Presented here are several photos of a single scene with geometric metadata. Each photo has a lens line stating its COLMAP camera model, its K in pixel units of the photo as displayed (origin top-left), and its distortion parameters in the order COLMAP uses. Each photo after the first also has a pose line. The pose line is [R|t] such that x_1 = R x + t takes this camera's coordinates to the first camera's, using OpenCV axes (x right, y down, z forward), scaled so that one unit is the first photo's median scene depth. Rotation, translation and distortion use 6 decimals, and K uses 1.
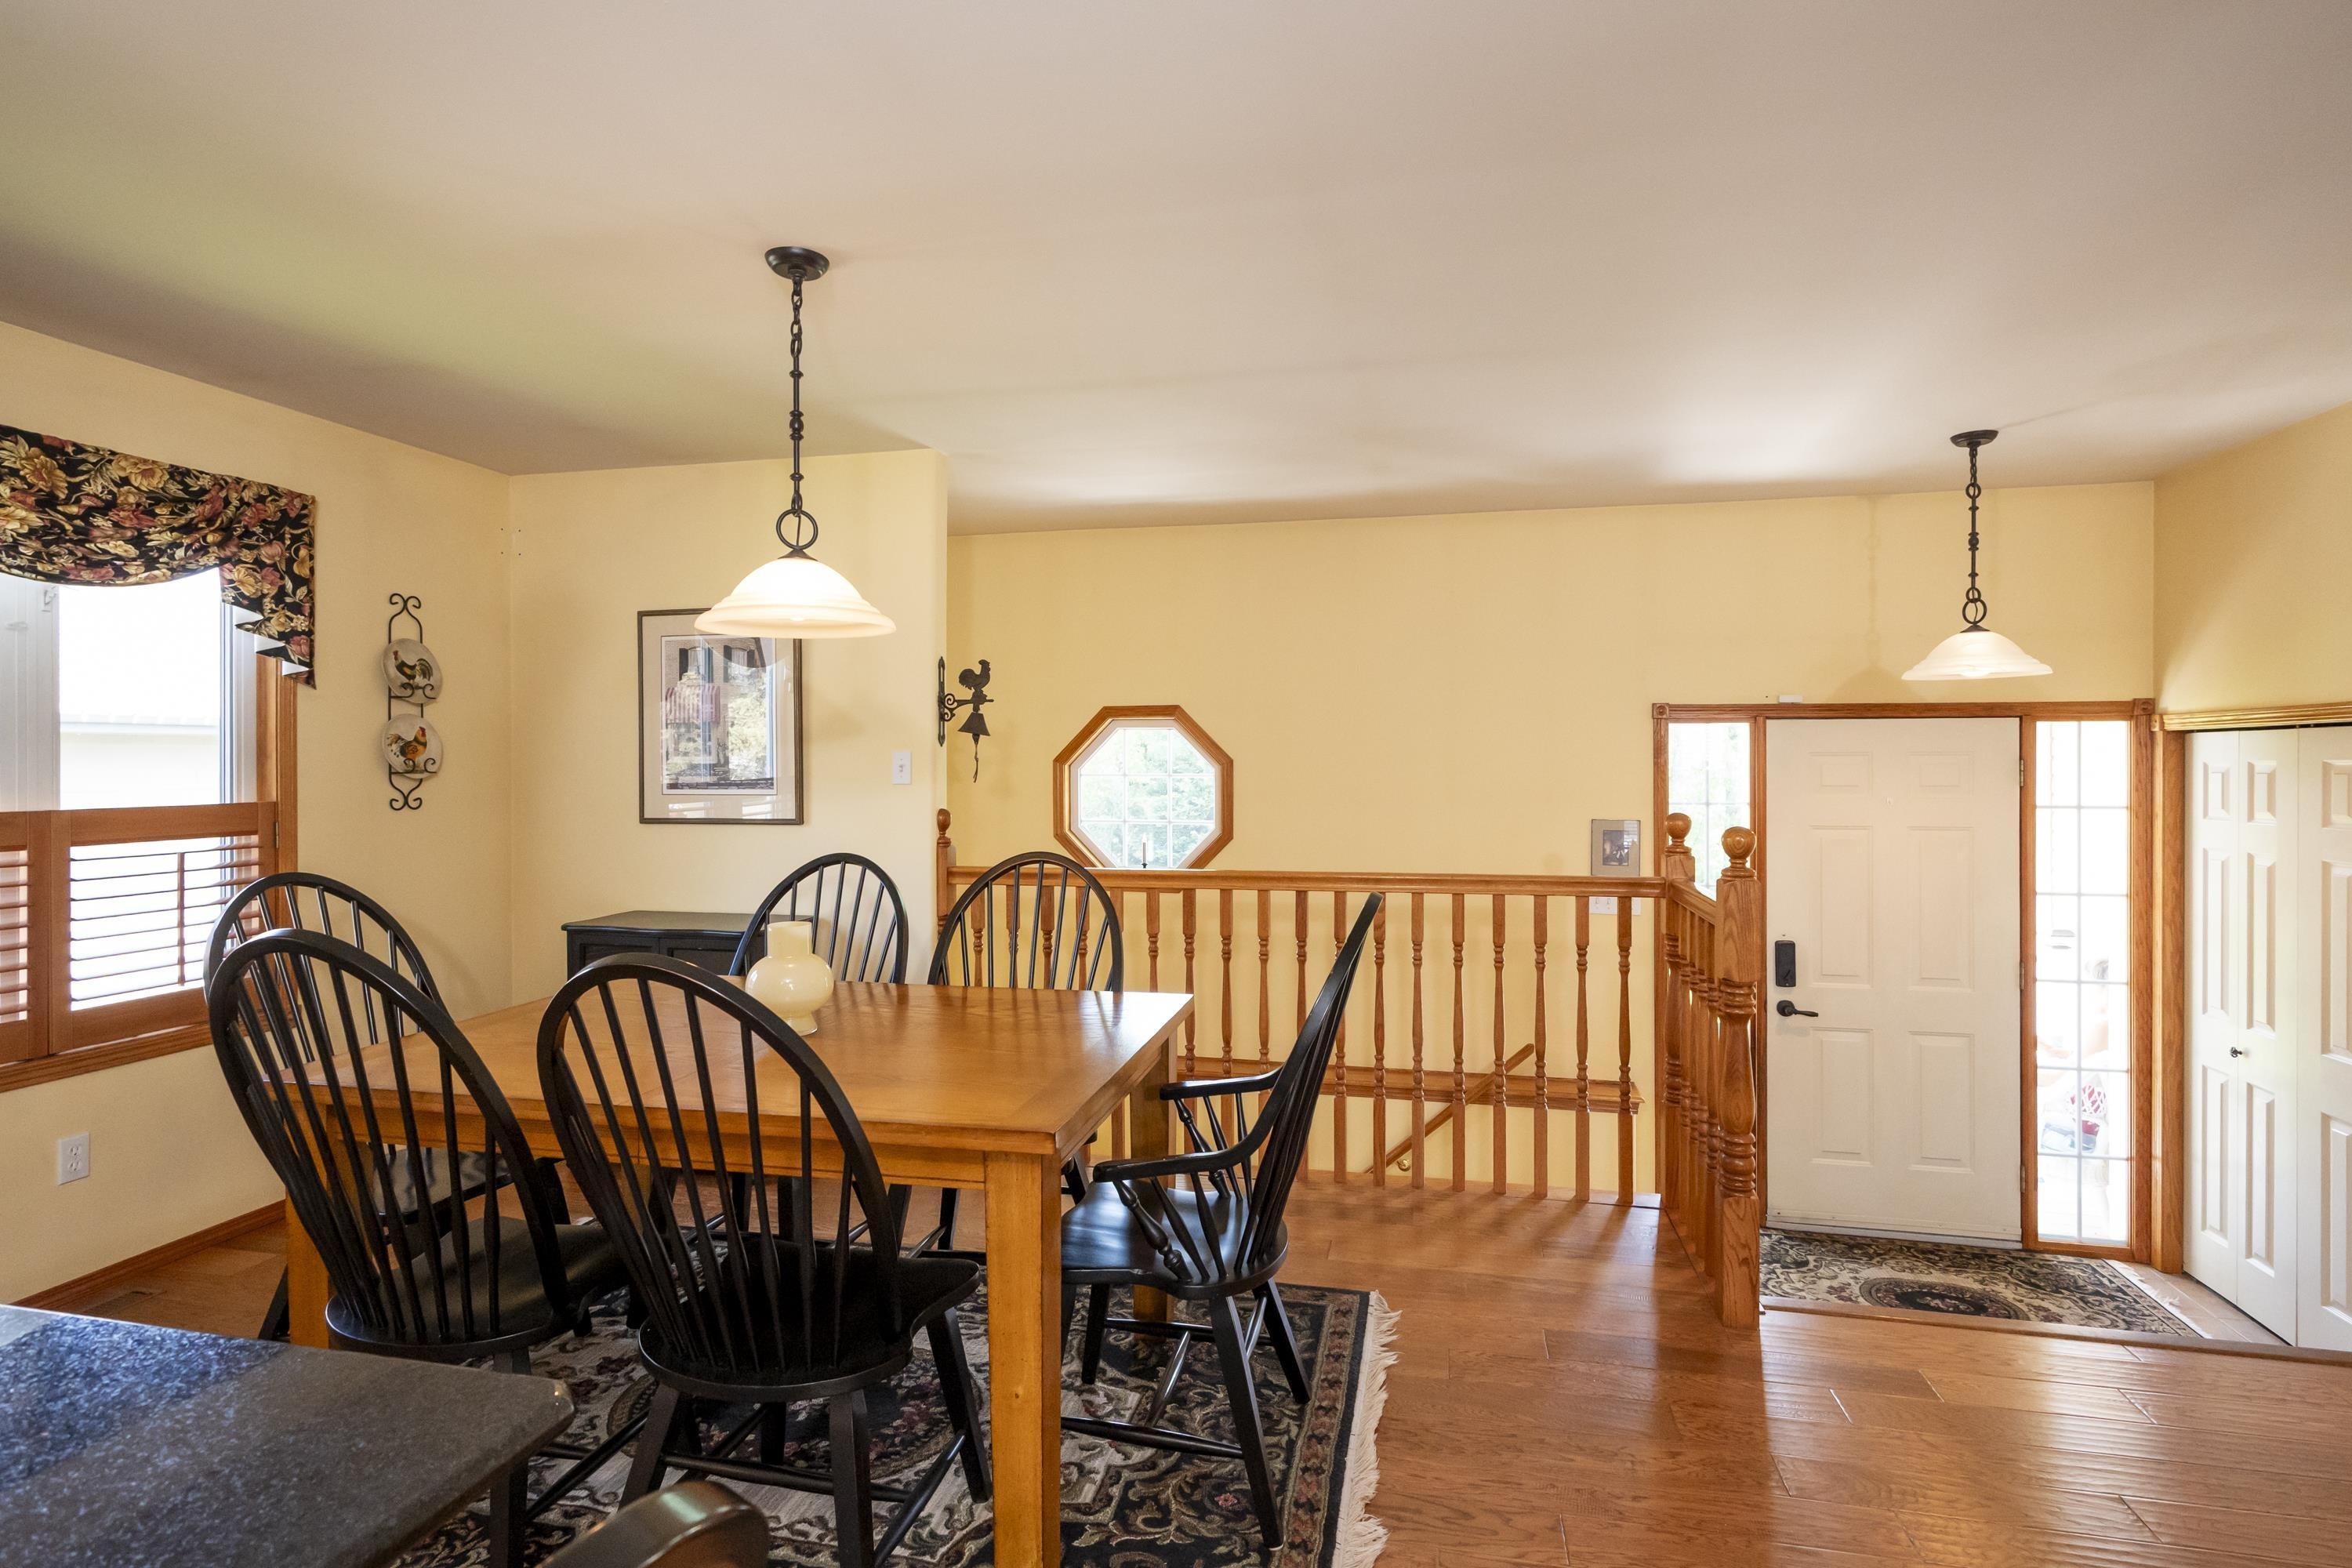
lens RADIAL K [[1175.4, 0, 1178.3], [0, 1175.4, 761.9], [0, 0, 1]] dist [0.002206, 0.001105]
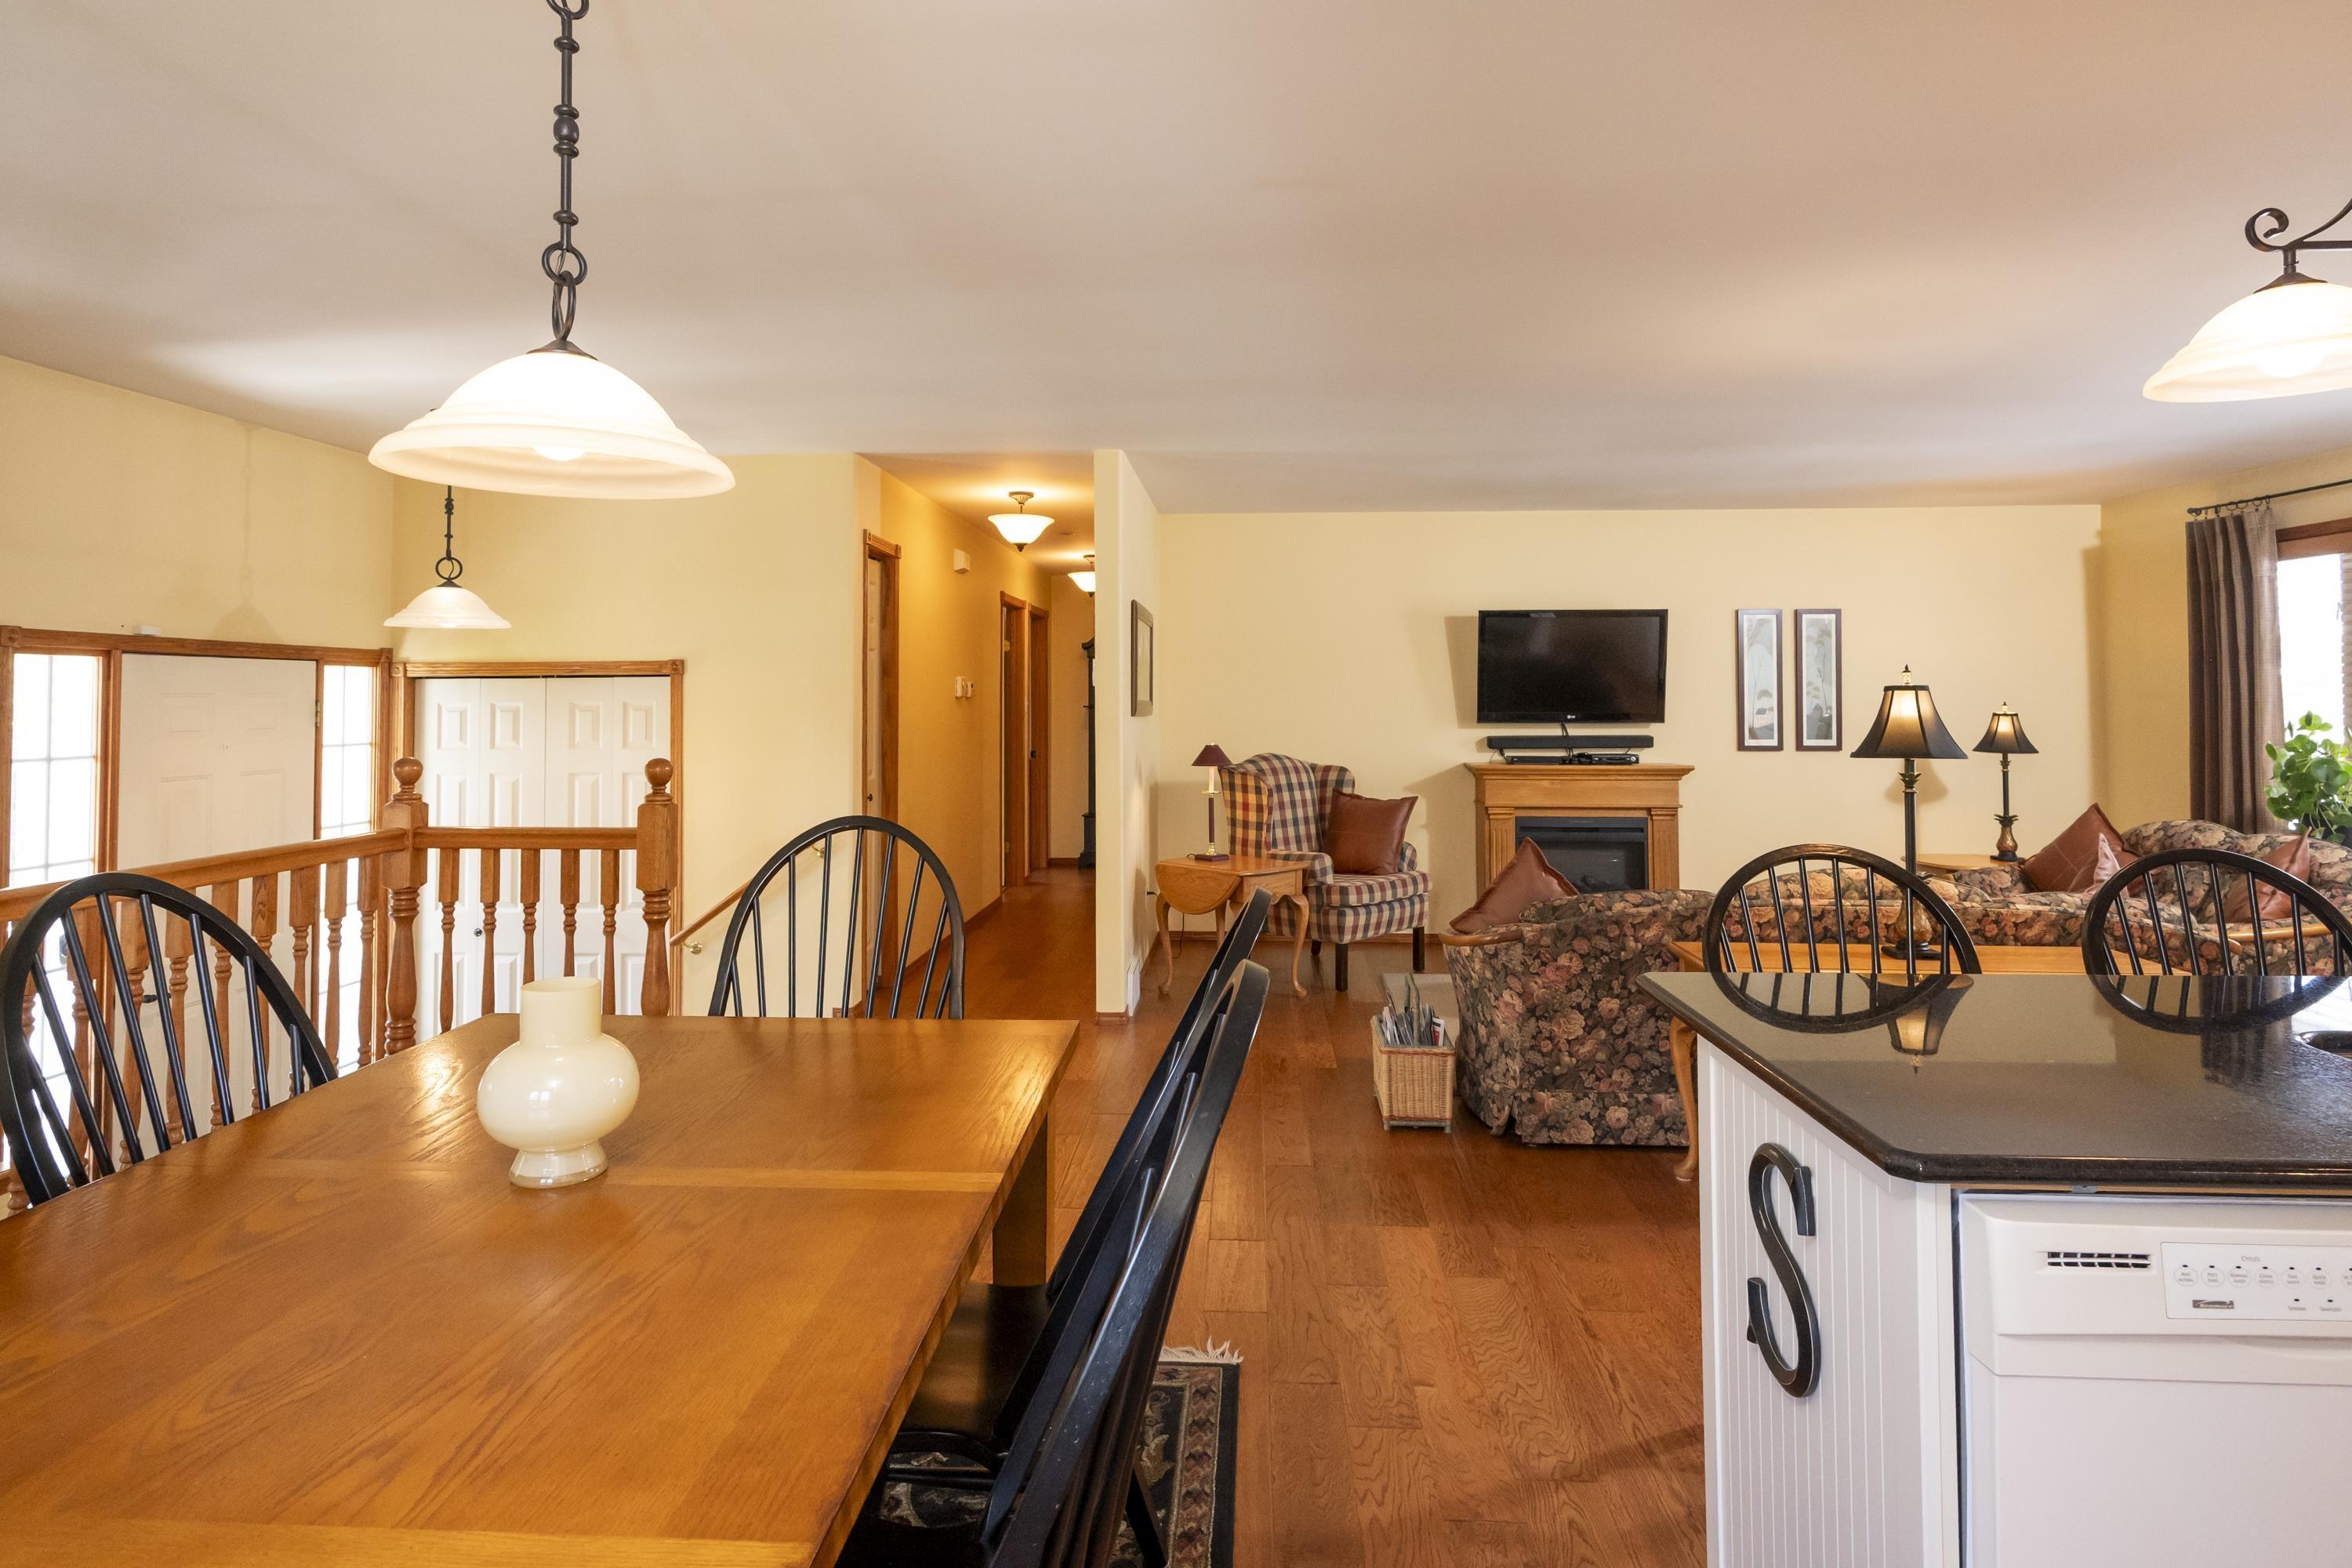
lens RADIAL K [[1296.3, 0, 1172.9], [0, 1296.3, 660.4], [0, 0, 1]] dist [0.002064, 0.000995]
pose [[-0.164887, 0.029837, 0.985861, -0.638323], [0.003267, 0.999553, -0.029705, -0.001898], [-0.986307, -0.001677, -0.164911, 0.514400]]
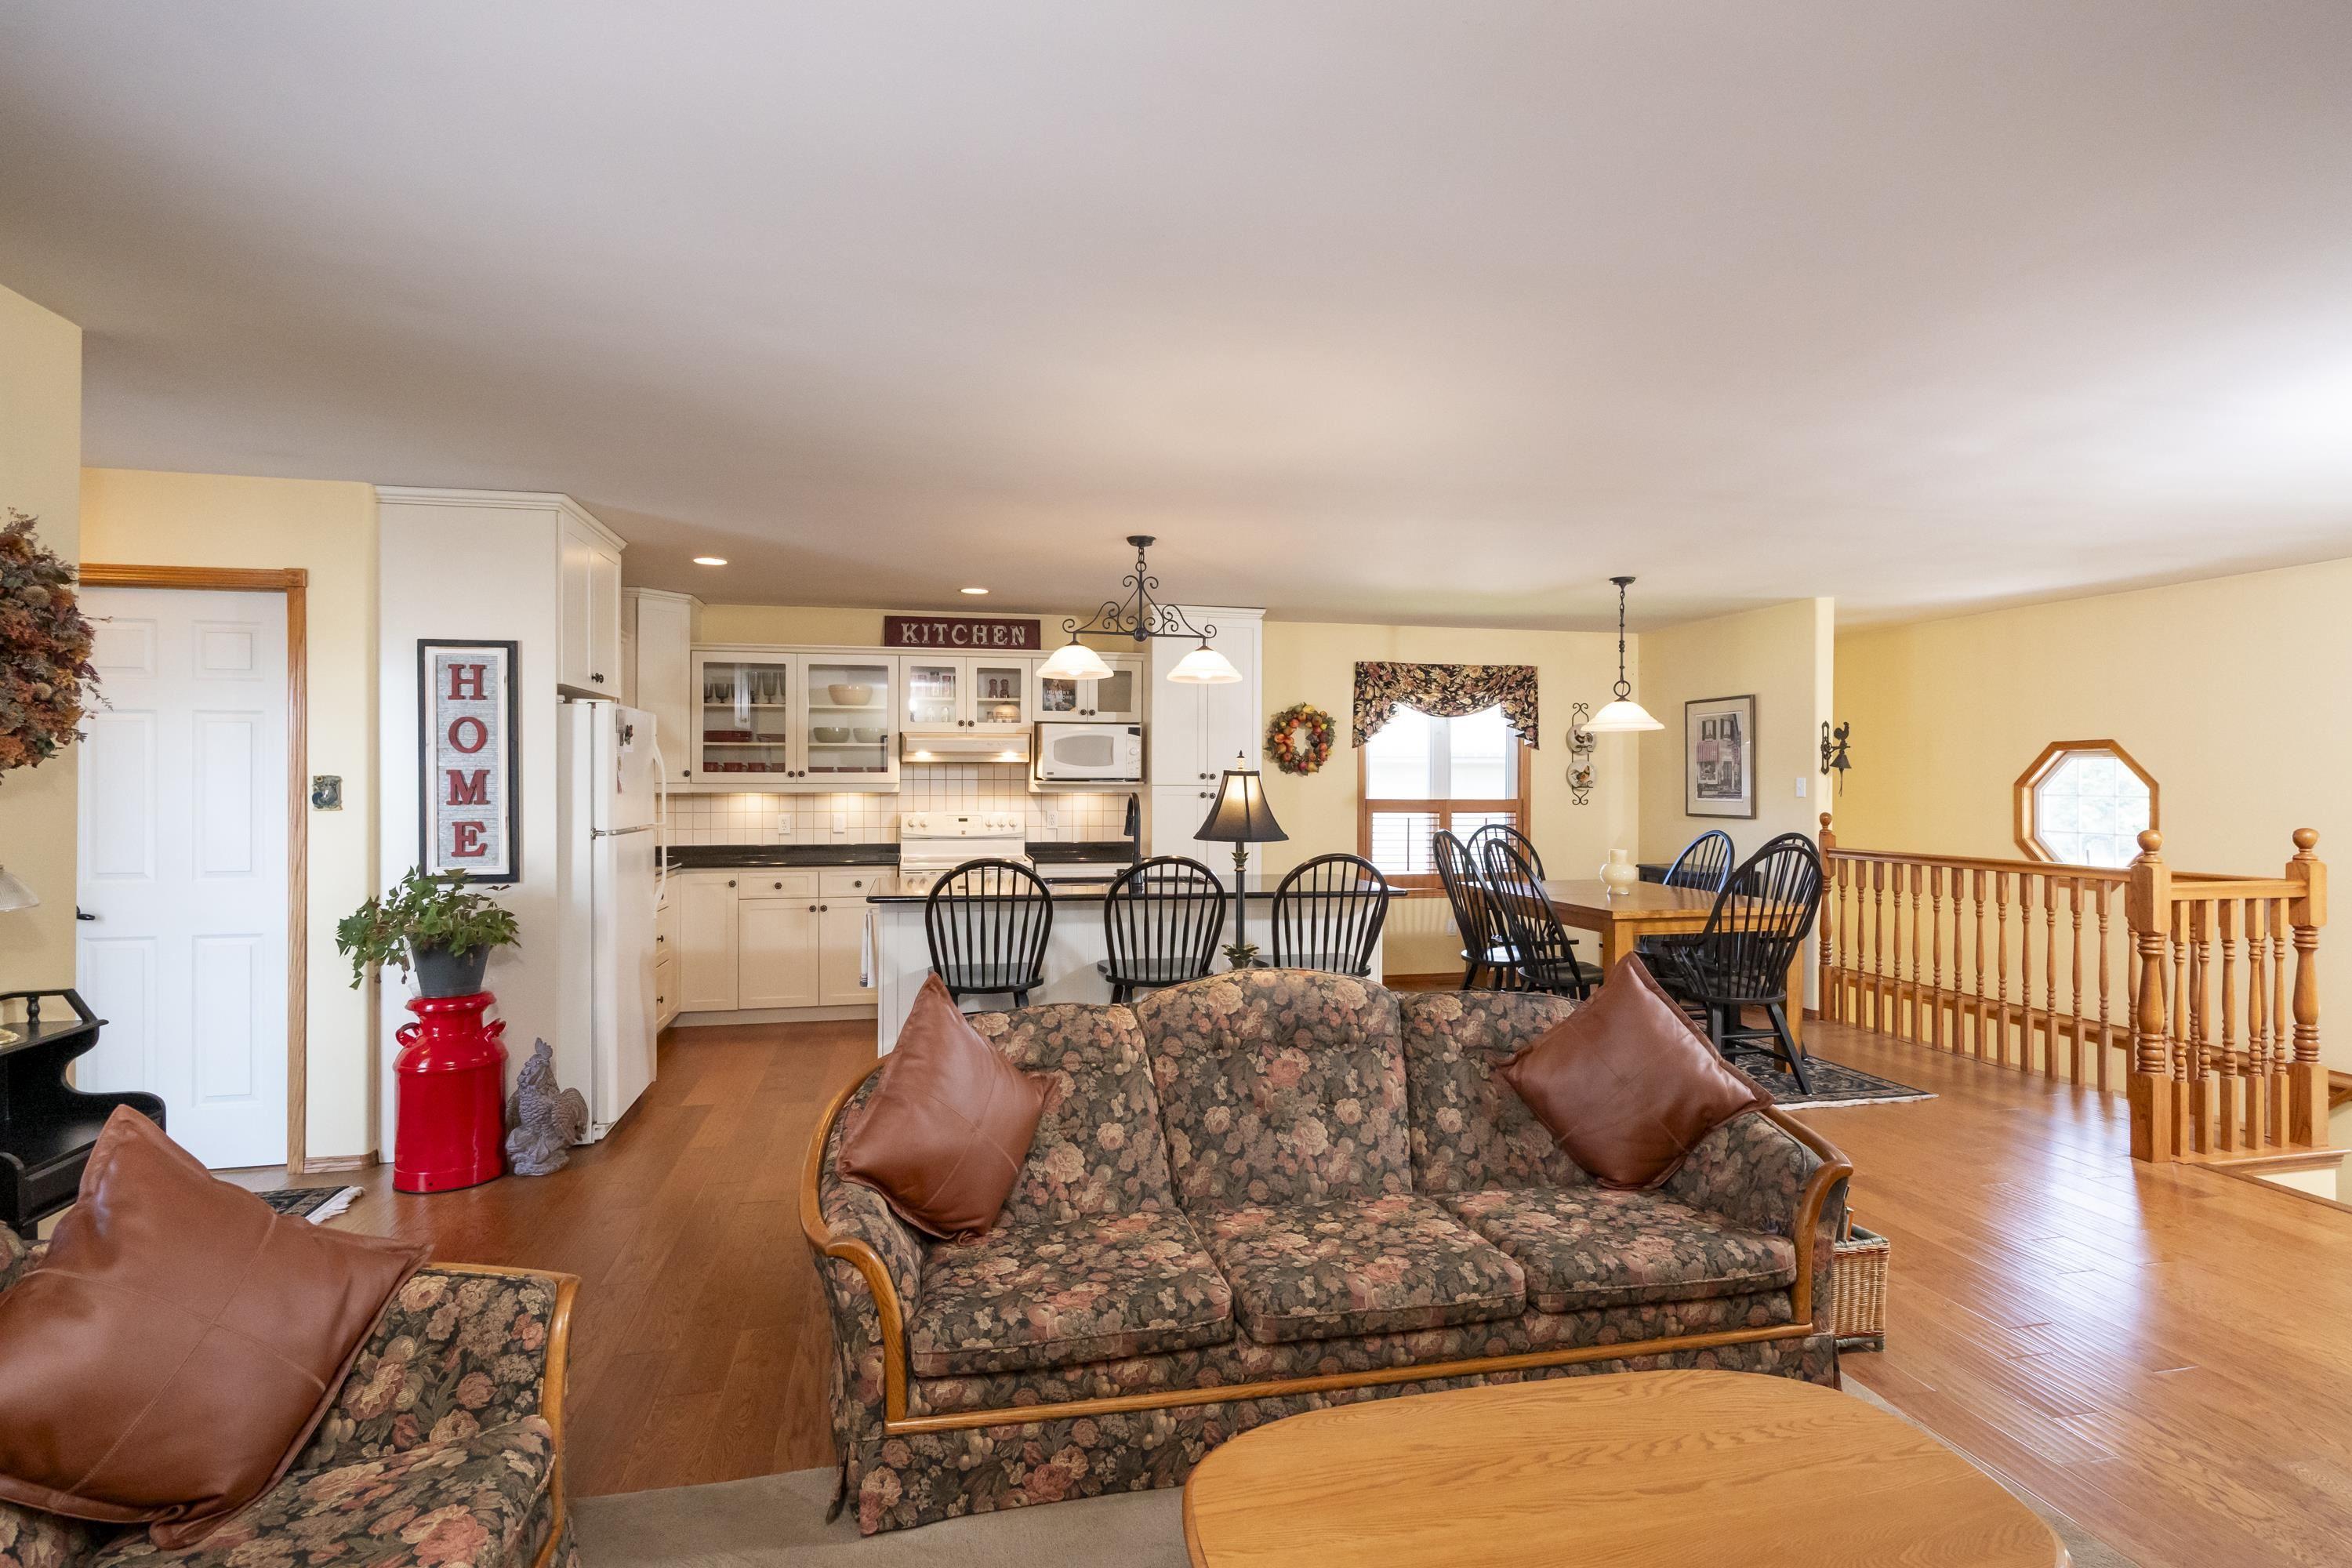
lens RADIAL K [[1168.0, 0, 1176.0], [0, 1168.0, 784.0], [0, 0, 1]] dist [0.000854, 0.000771]
pose [[0.426208, 0.006623, -0.904601, 0.939255], [-0.004569, 0.999976, 0.005169, -0.004620], [0.904614, 0.001930, 0.426228, -0.554528]]
